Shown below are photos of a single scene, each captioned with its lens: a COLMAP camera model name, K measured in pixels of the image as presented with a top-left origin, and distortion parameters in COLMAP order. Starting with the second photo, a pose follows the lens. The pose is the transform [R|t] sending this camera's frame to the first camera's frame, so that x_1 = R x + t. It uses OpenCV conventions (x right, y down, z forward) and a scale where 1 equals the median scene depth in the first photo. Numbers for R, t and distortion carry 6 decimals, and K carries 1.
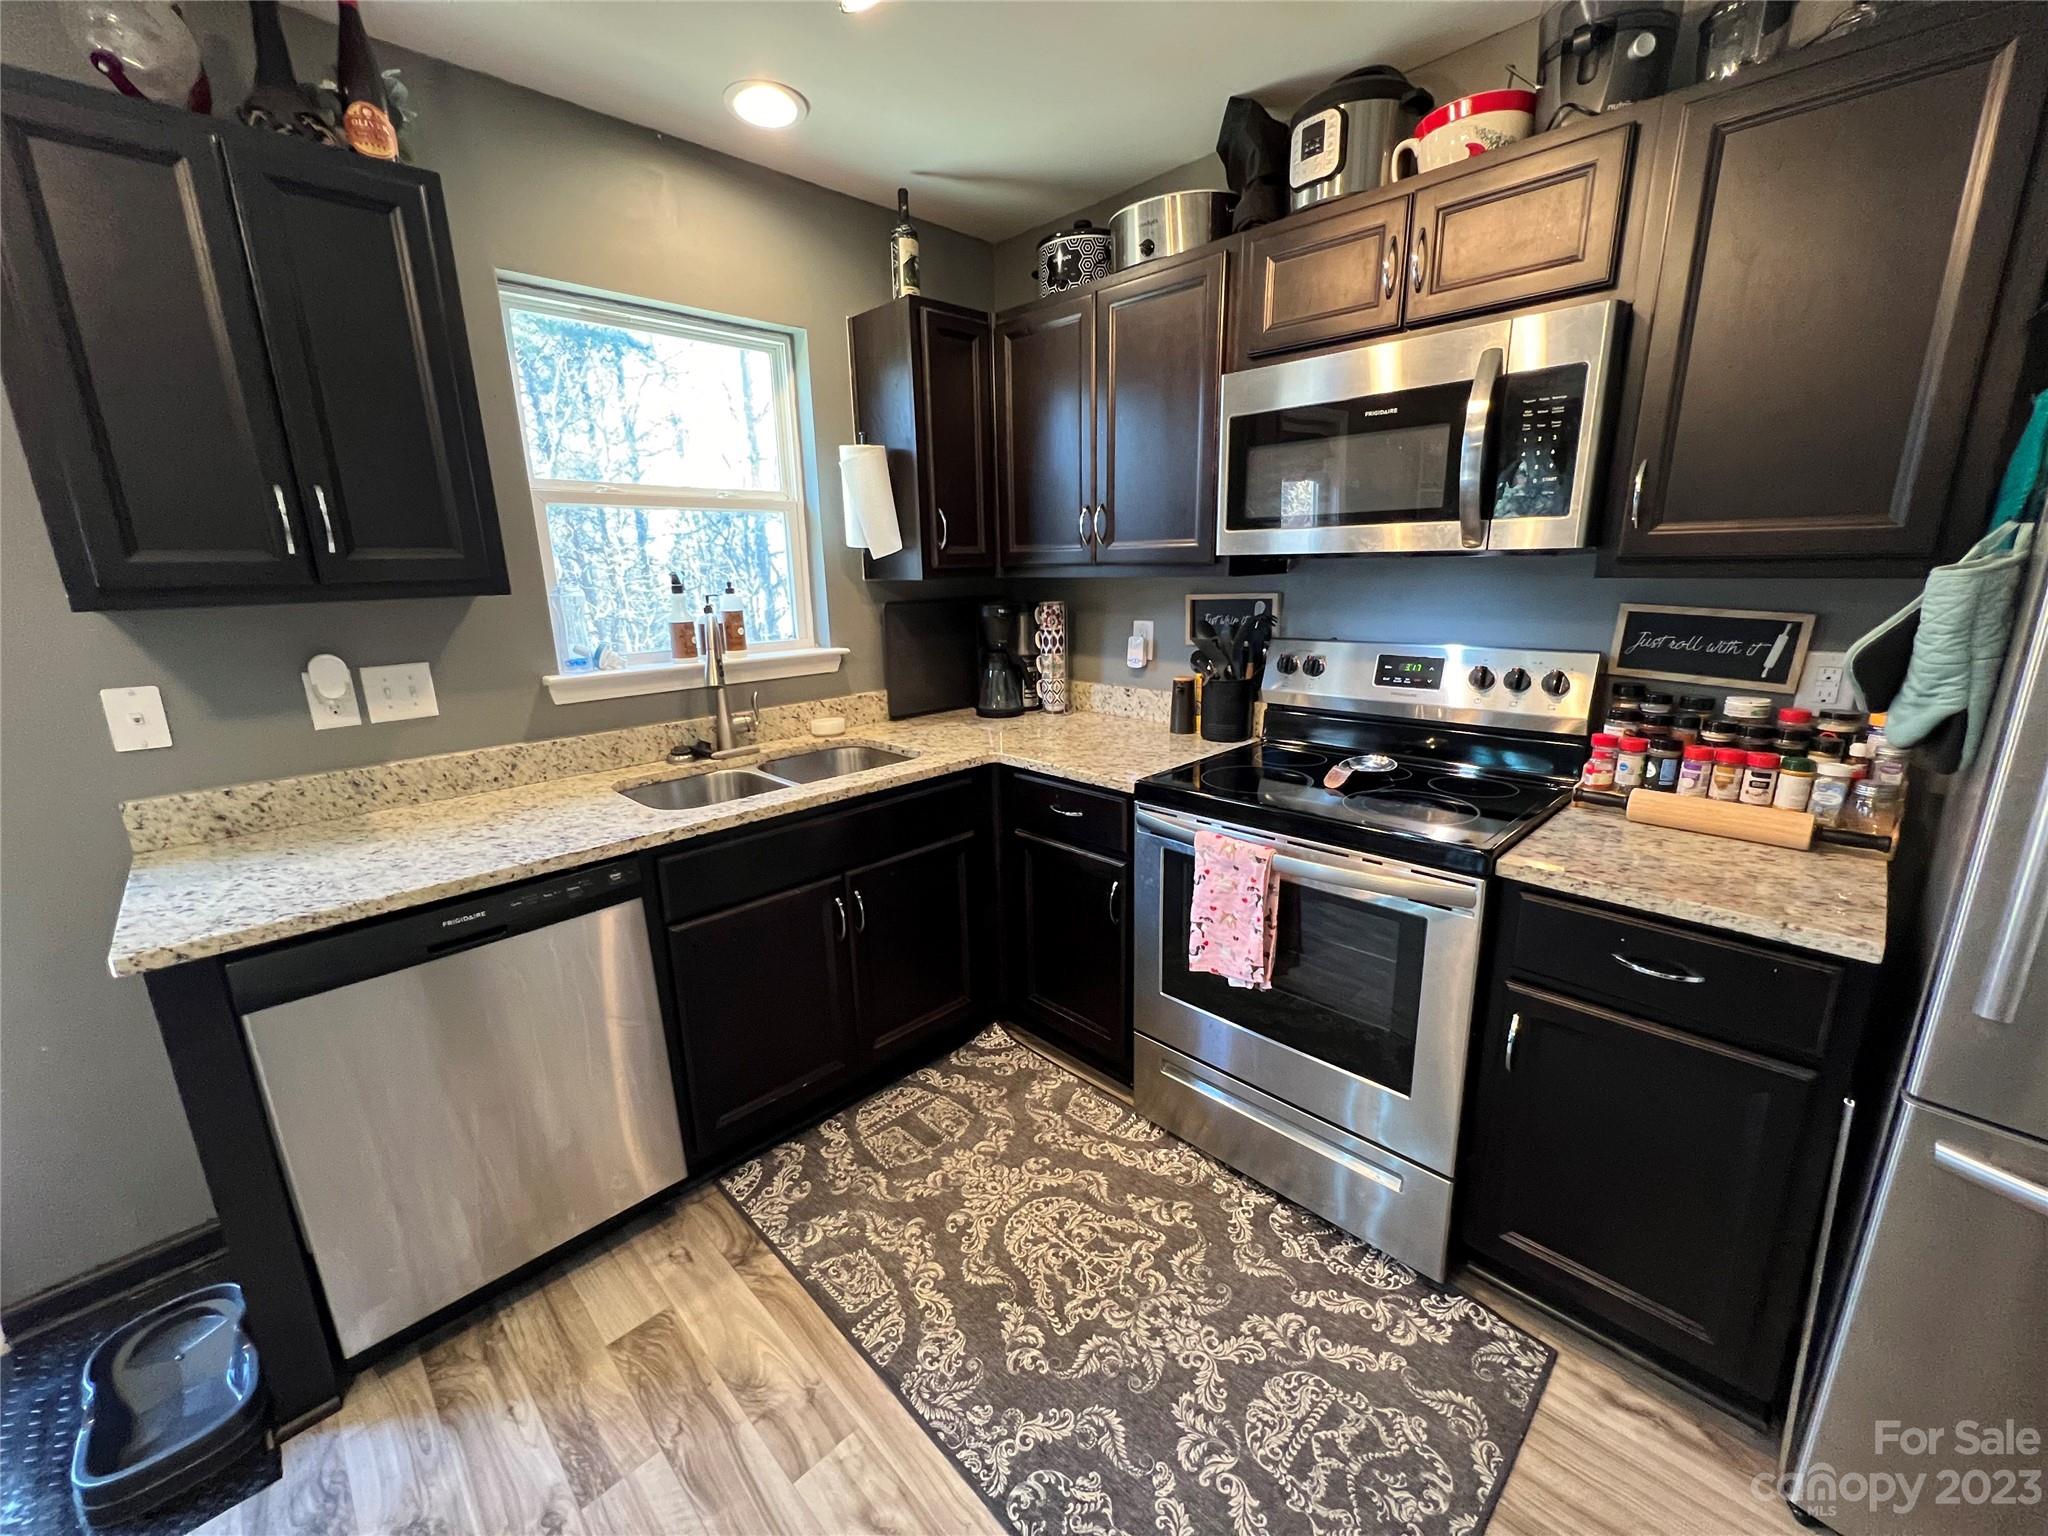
lens RADIAL K [[818.4, 0, 1023.8], [0, 818.4, 763.8], [0, 0, 1]] dist [0.001593, -0.000258]
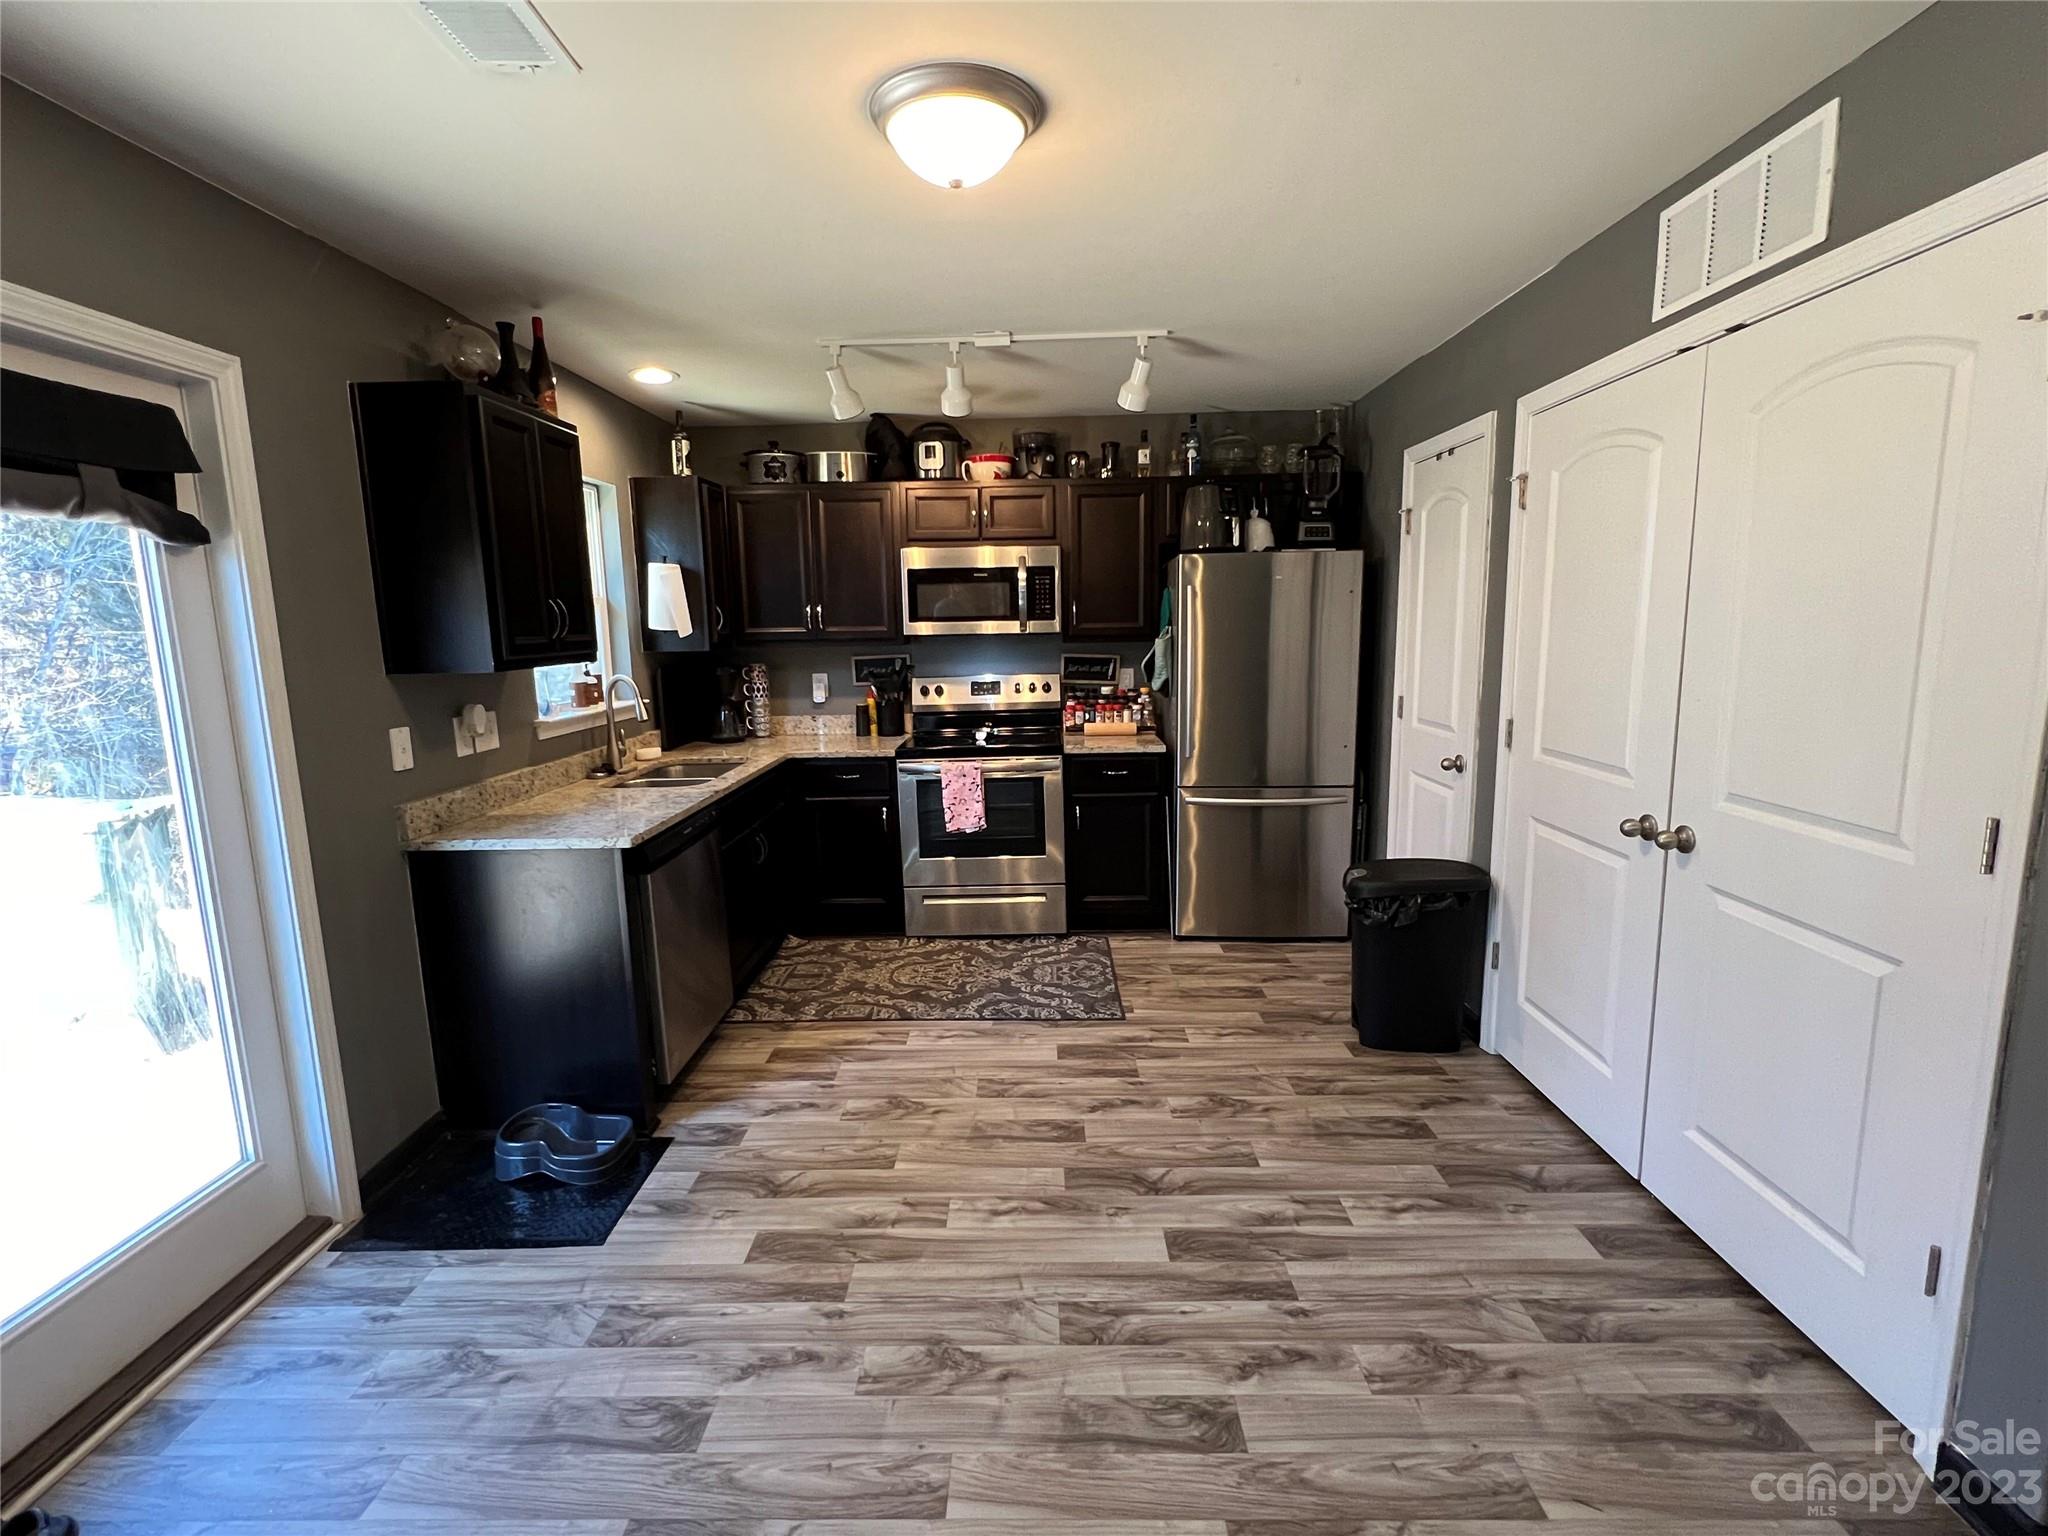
lens RADIAL K [[903.5, 0, 1026.8], [0, 903.5, 762.6], [0, 0, 1]] dist [0.001223, -0.000071]
pose [[0.712128, -0.104061, 0.694294, -1.271852], [0.174086, 0.984241, -0.031039, 0.194144], [-0.680123, 0.142971, 0.719021, -0.837092]]
